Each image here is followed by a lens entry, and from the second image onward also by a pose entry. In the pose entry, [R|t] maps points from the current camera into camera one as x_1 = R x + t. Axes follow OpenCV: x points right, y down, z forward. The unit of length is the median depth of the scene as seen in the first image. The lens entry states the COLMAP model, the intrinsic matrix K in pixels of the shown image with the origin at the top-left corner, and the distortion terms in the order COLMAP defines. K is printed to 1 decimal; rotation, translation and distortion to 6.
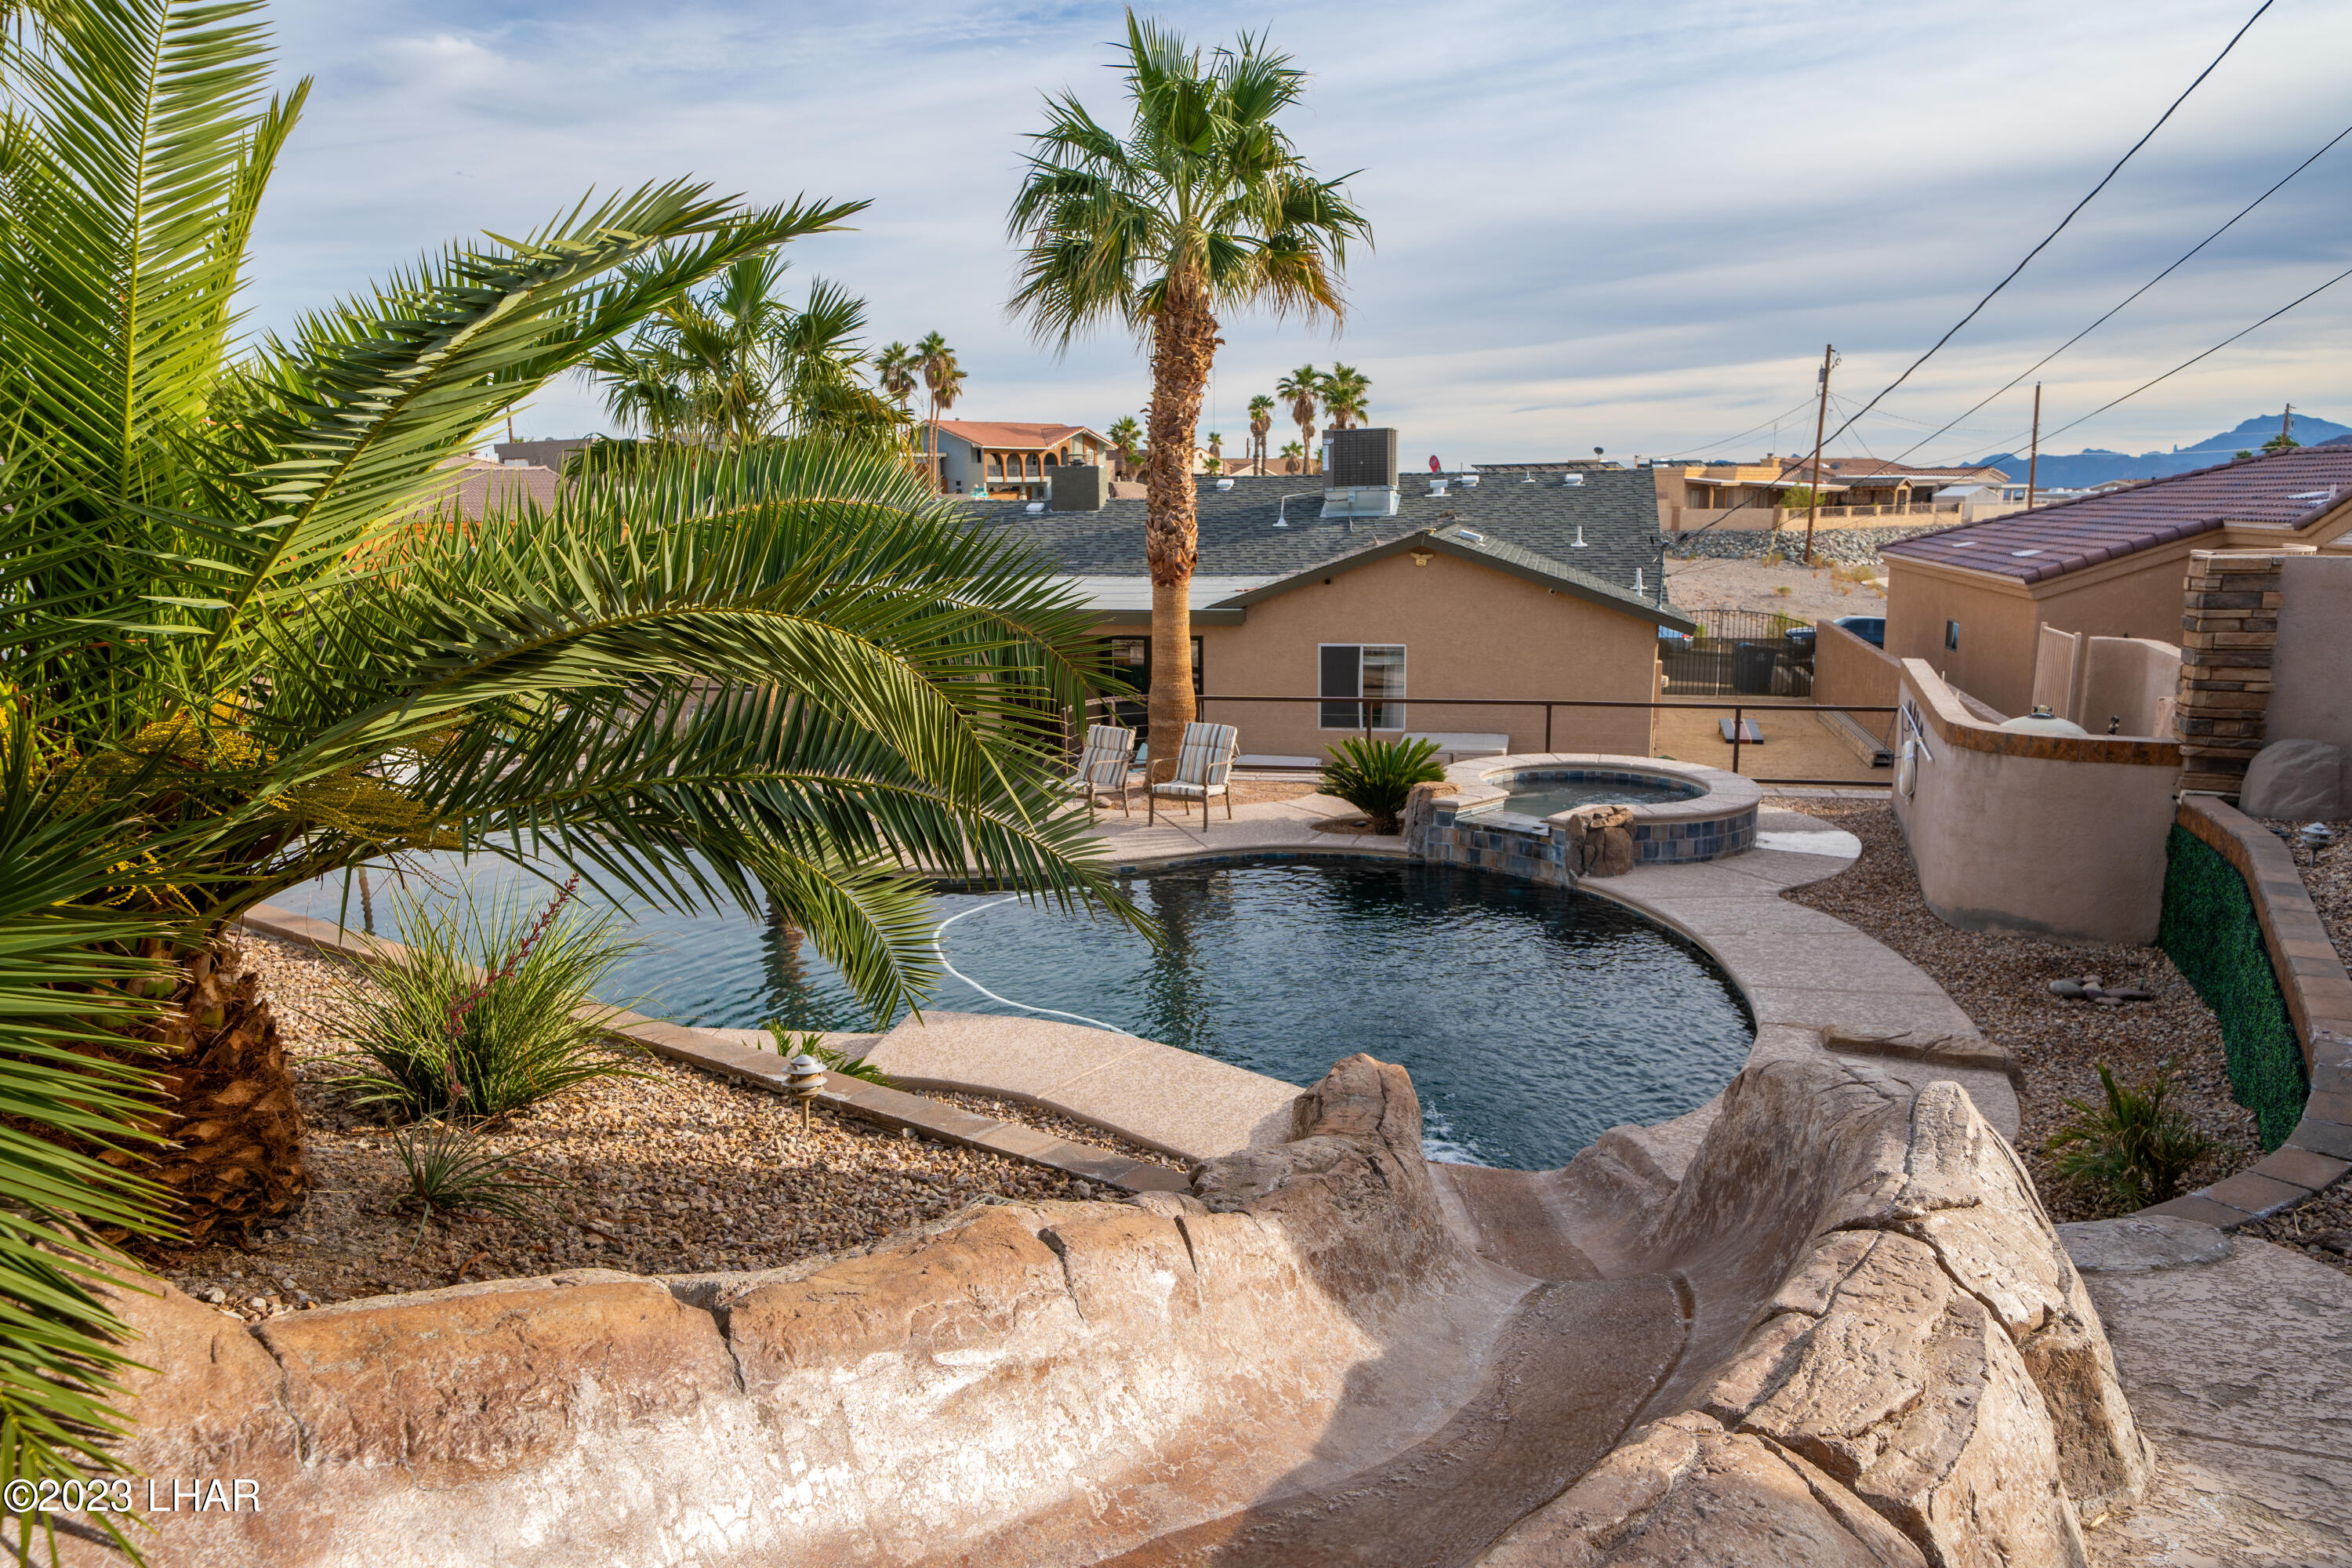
lens RADIAL K [[1574.3, 0, 1173.3], [0, 1574.3, 791.1], [0, 0, 1]] dist [-0.001745, 0.003506]
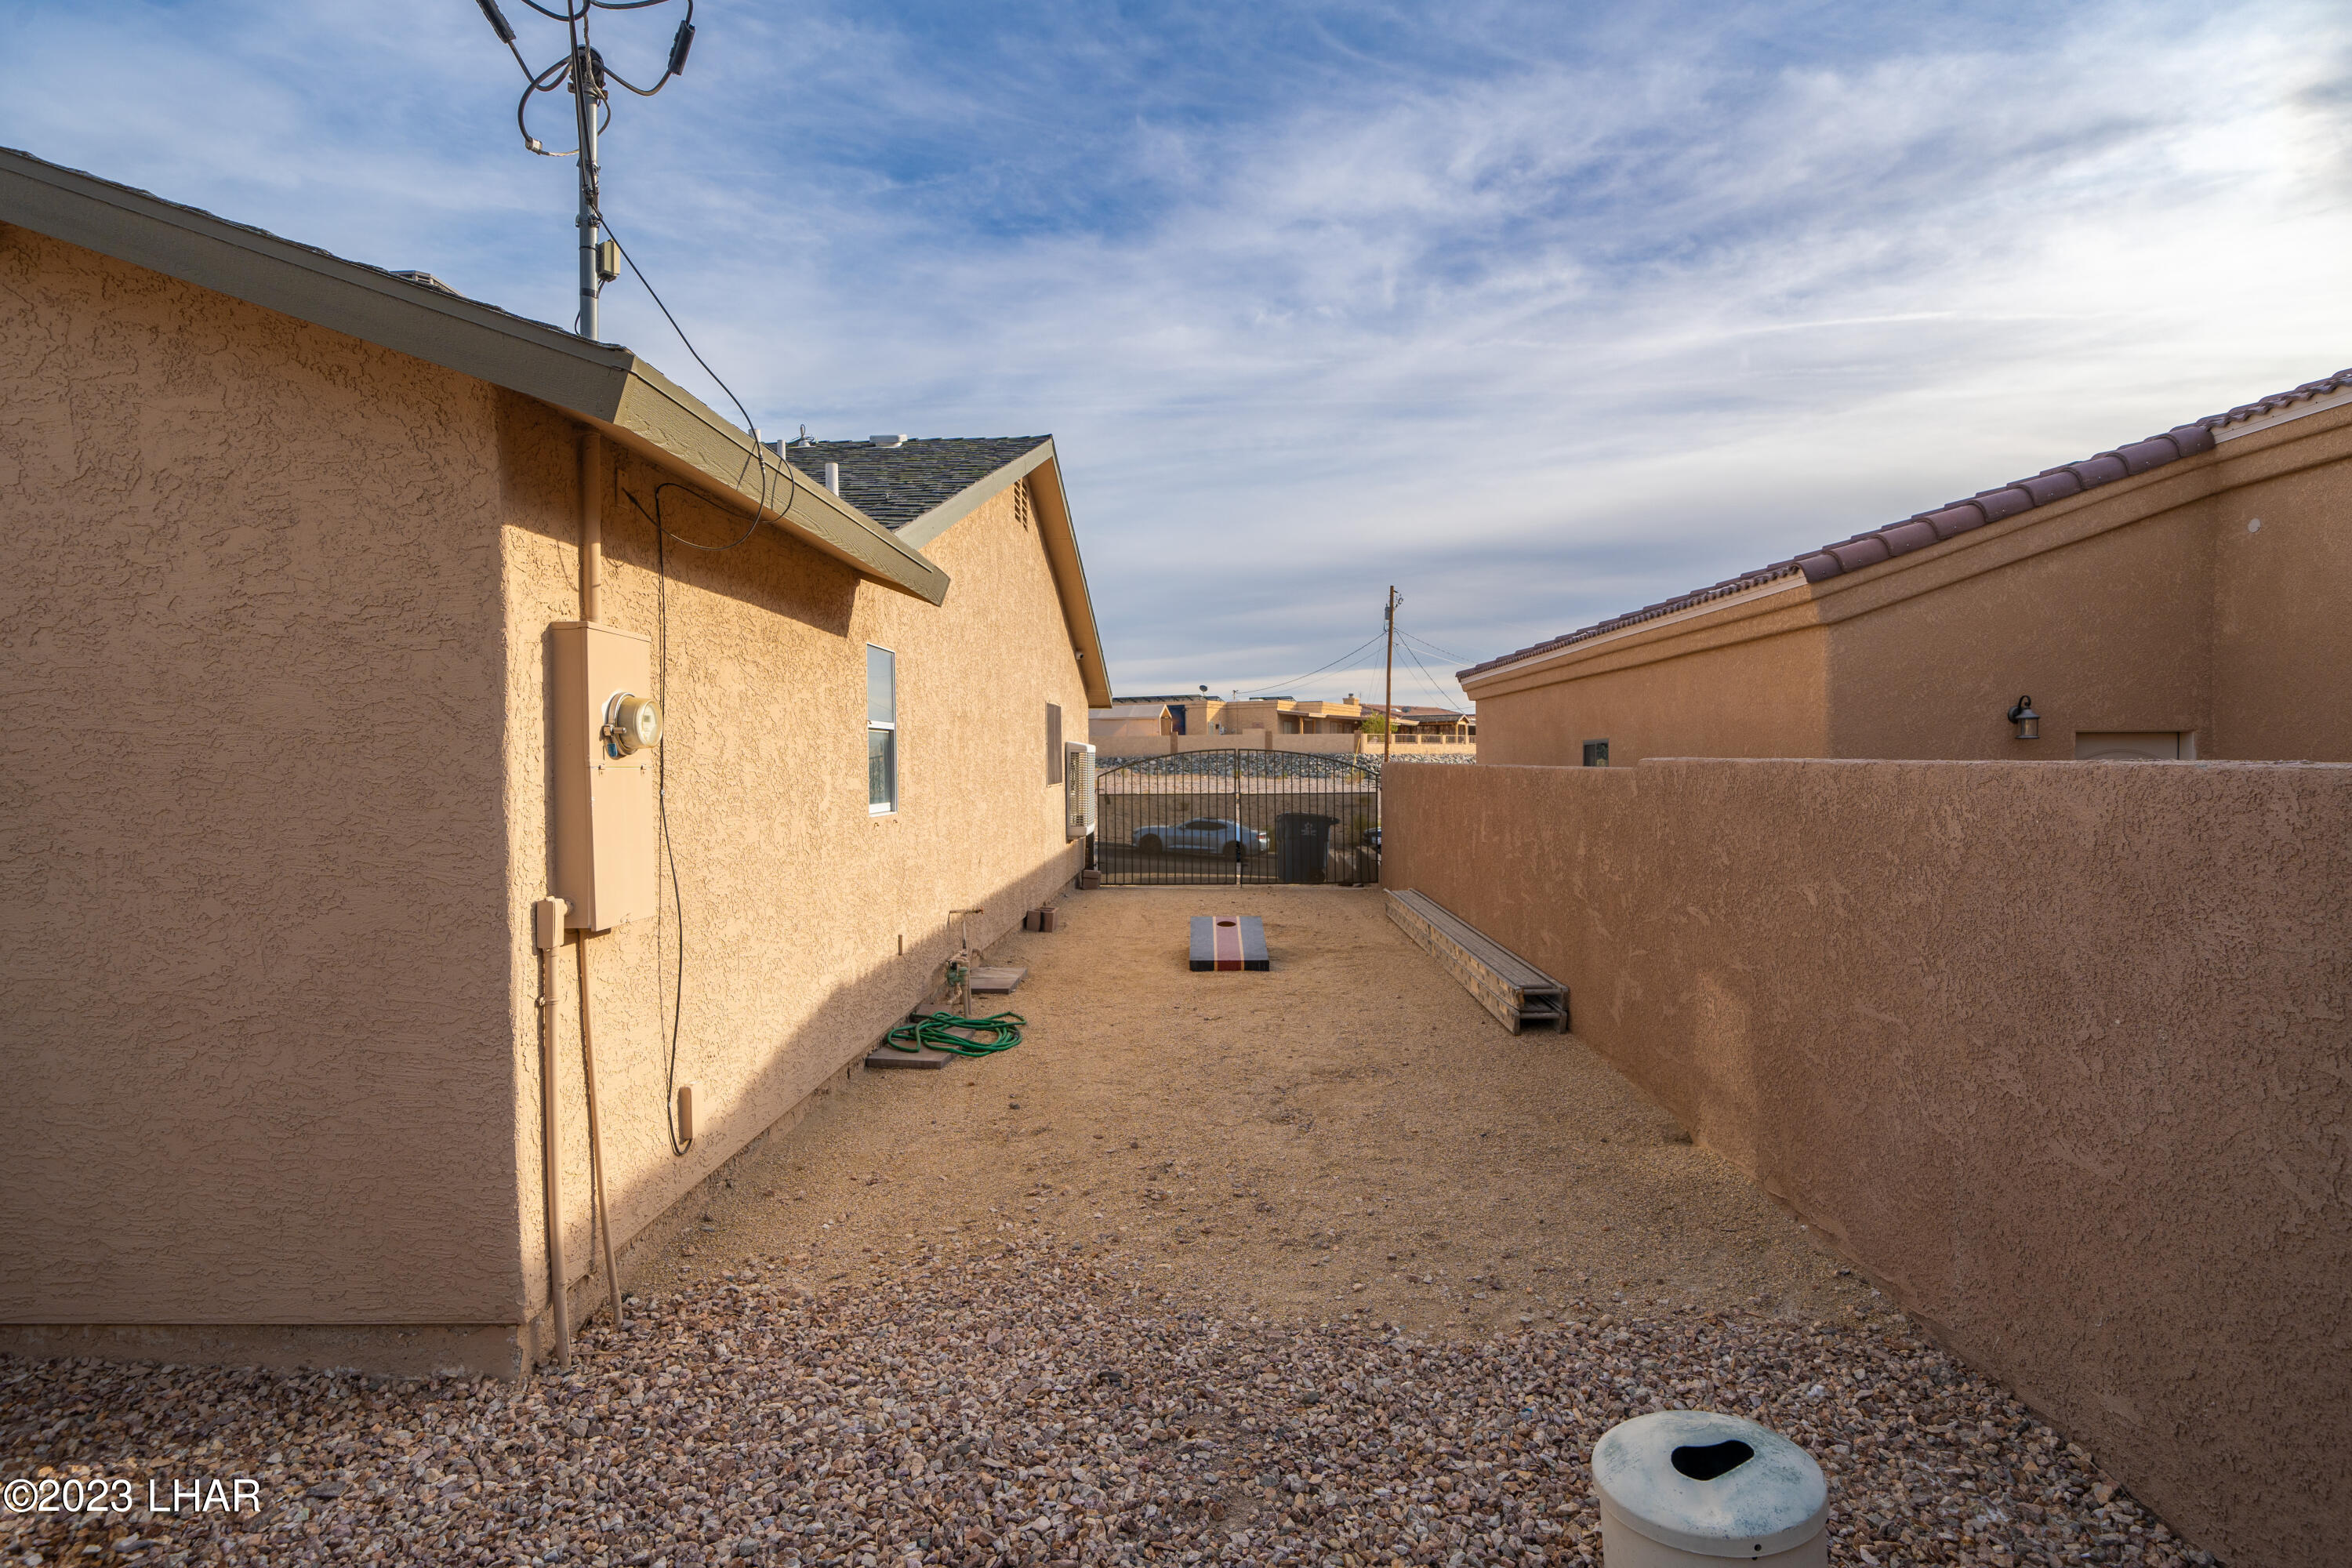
lens RADIAL K [[1205.3, 0, 1174.5], [0, 1205.3, 780.4], [0, 0, 1]] dist [-0.002753, -0.001804]
pose [[0.980329, -0.000960, 0.197369, 0.477159], [0.035330, 0.984691, -0.170692, -0.043063], [-0.194184, 0.174307, 0.965355, 1.128241]]
